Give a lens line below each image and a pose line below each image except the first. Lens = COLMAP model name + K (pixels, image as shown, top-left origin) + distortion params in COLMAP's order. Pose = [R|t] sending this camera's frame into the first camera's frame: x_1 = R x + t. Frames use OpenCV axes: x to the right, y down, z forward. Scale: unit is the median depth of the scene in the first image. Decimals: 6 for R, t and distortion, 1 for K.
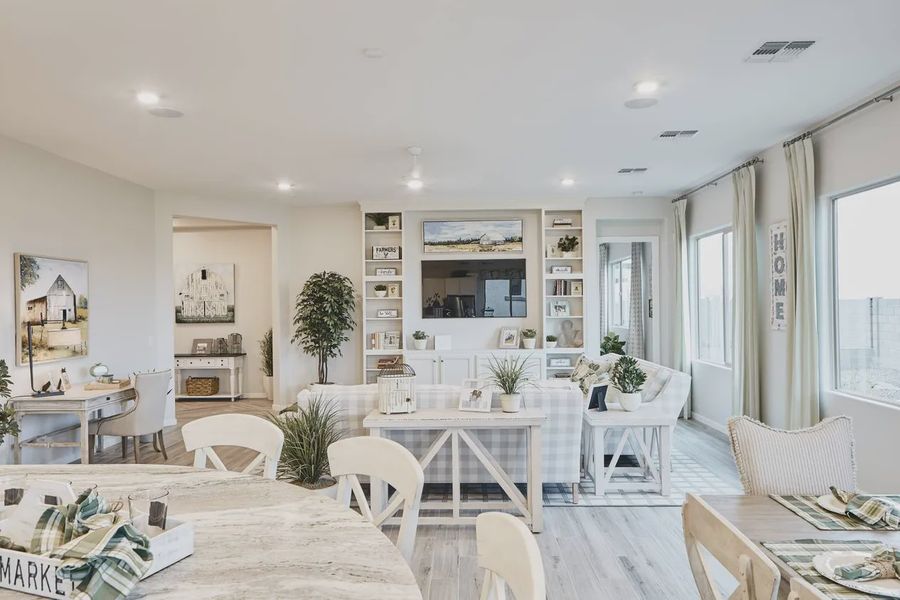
lens RADIAL K [[616.0, 0, 450.2], [0, 616.0, 305.8], [0, 0, 1]] dist [-0.000916, 0.005842]
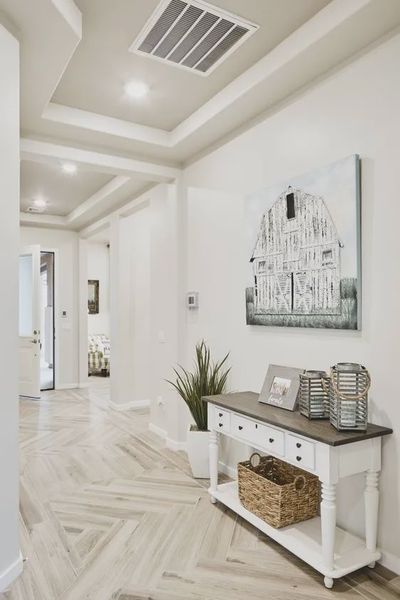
lens RADIAL K [[410.7, 0, 190.7], [0, 410.7, 311.7], [0, 0, 1]] dist [-0.000916, 0.005842]
pose [[0.537063, 0.012132, -0.843455, -0.208639], [-0.003906, 0.999922, 0.011895, 0.014923], [0.843533, -0.003094, 0.537068, 0.800828]]
